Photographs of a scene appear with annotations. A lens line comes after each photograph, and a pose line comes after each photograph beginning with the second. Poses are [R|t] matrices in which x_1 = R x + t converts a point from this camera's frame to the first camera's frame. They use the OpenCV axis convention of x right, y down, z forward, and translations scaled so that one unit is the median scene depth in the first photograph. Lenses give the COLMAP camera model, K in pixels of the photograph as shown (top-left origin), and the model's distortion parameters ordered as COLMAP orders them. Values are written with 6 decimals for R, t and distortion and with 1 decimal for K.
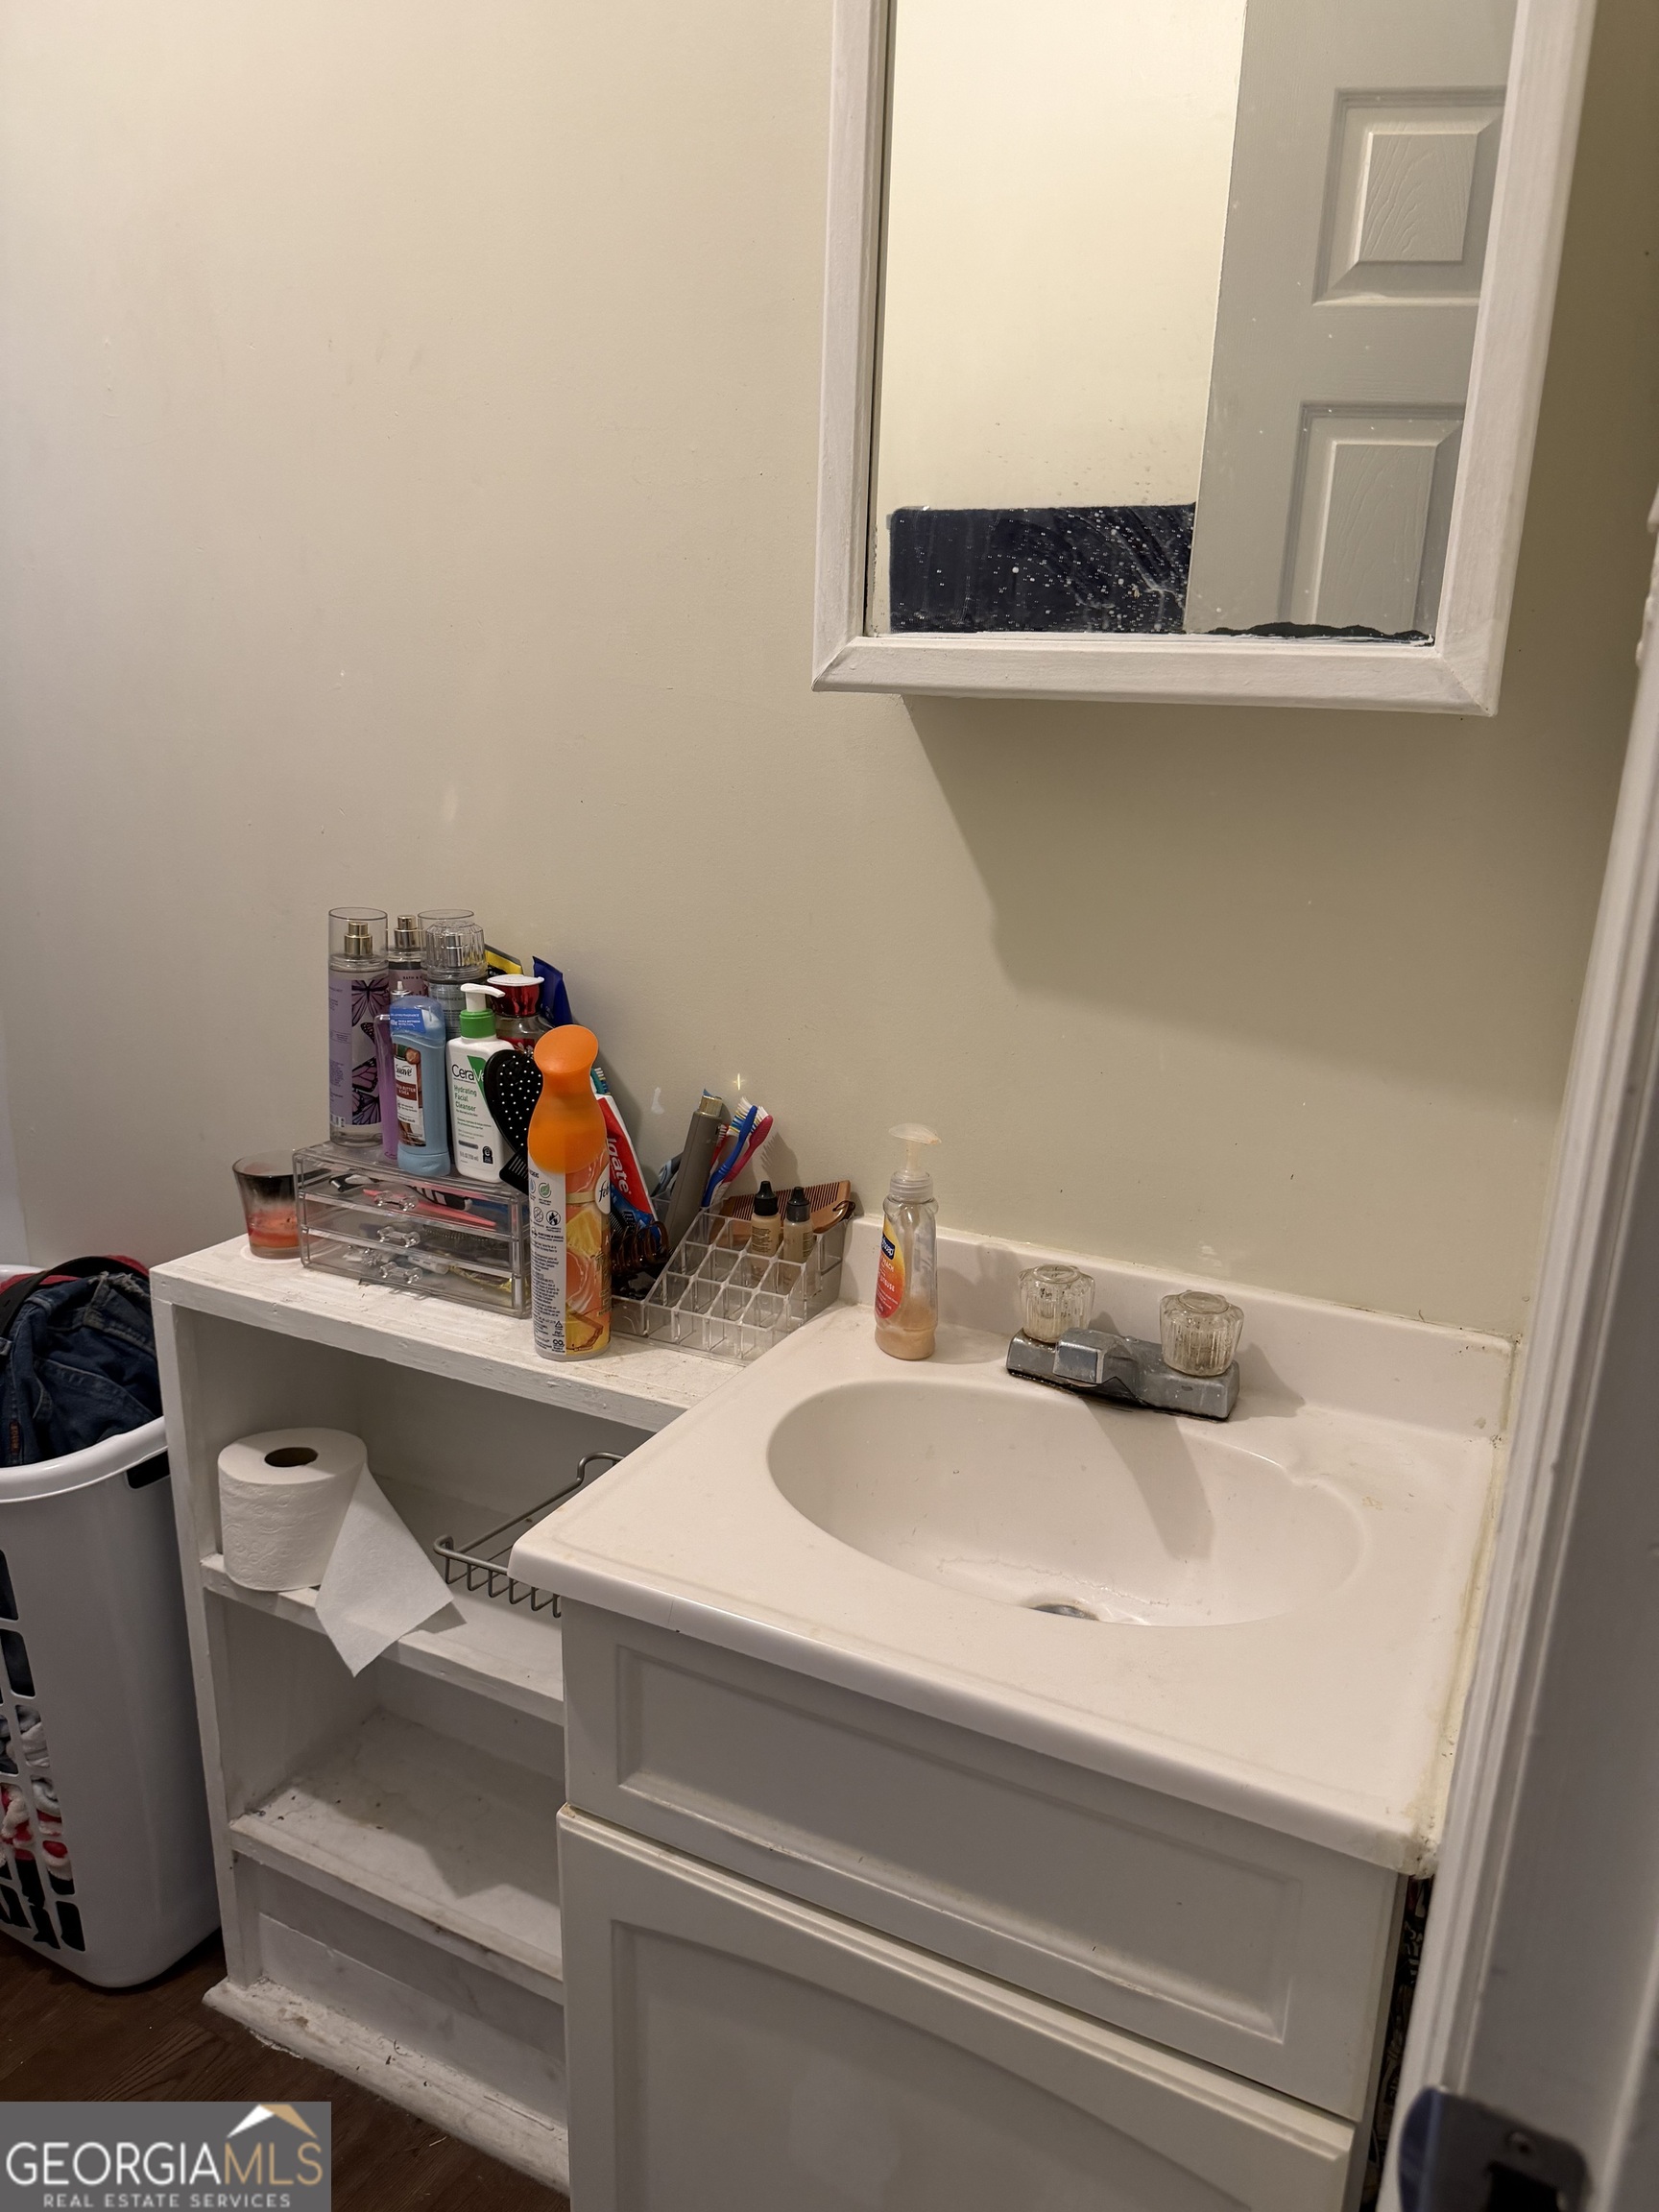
lens RADIAL K [[1509.3, 0, 829.5], [0, 1509.3, 1106.0], [0, 0, 1]] dist [0.132331, -0.280218]
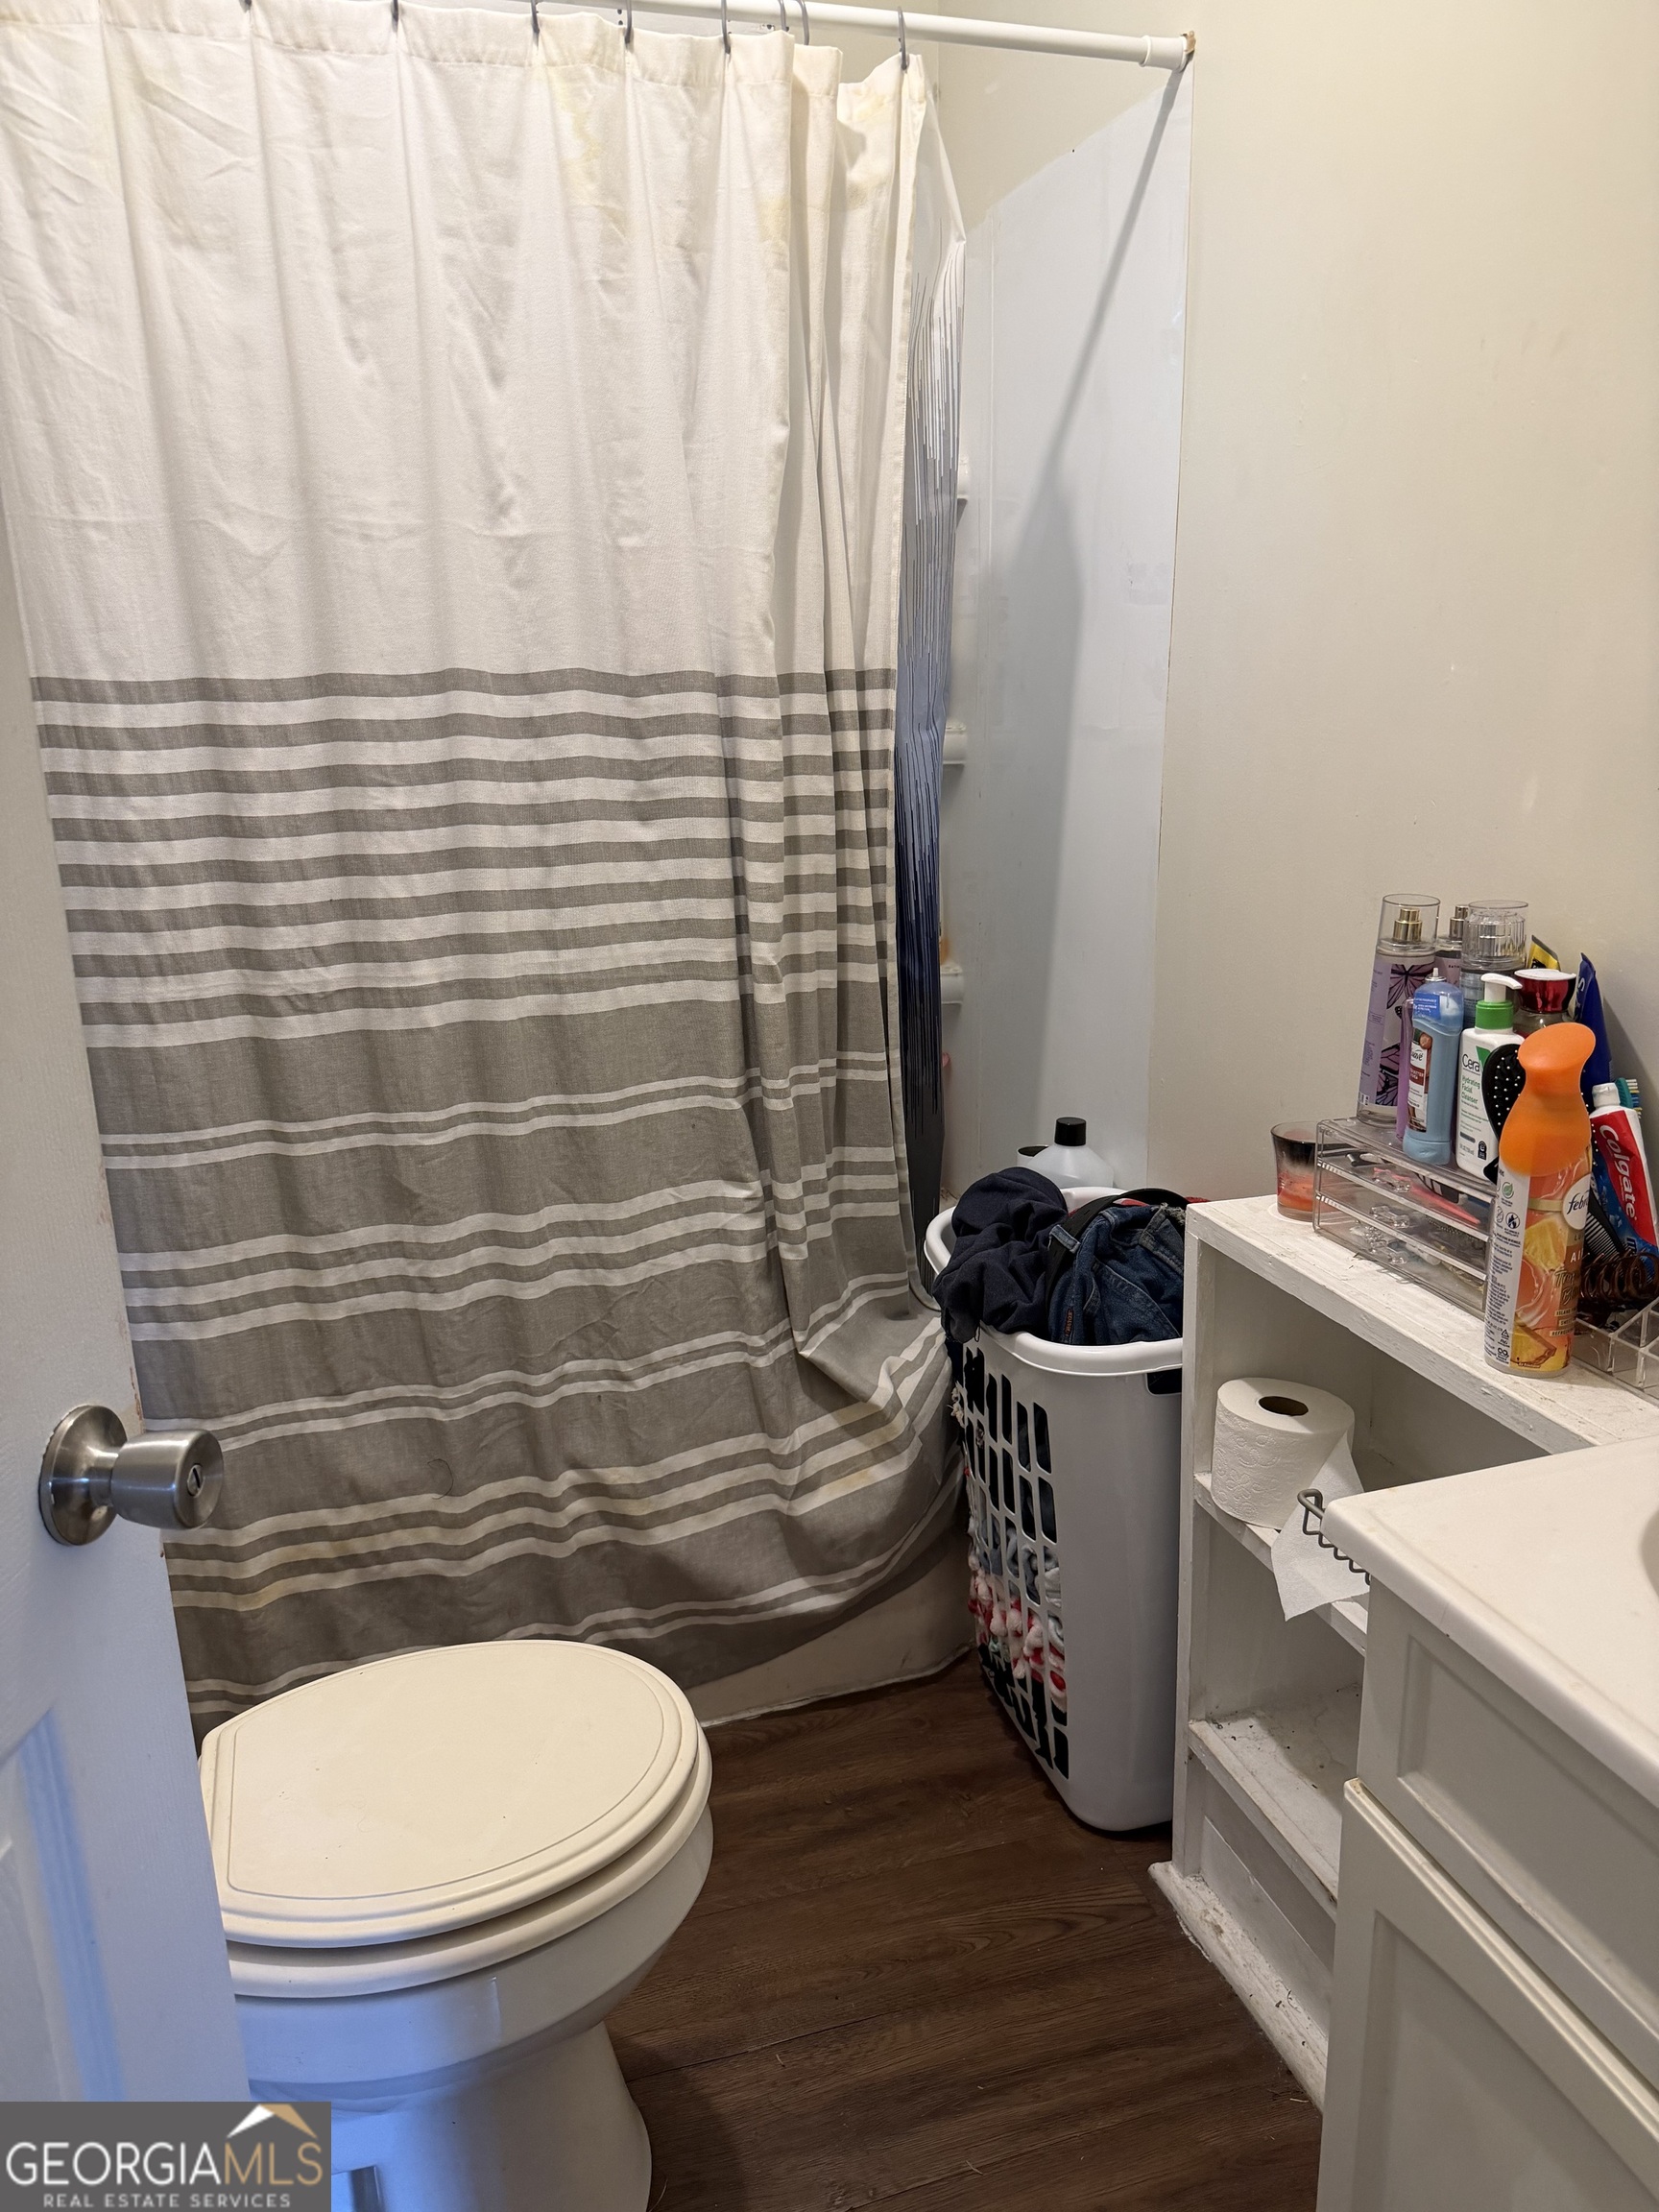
lens RADIAL K [[1536.3, 0, 829.5], [0, 1536.3, 1106.0], [0, 0, 1]] dist [0.004268, 0.001293]
pose [[0.682830, 0.140595, -0.716921, 0.184172], [-0.147885, 0.987593, 0.052823, 0.013572], [0.715453, 0.069952, 0.695150, 0.015389]]
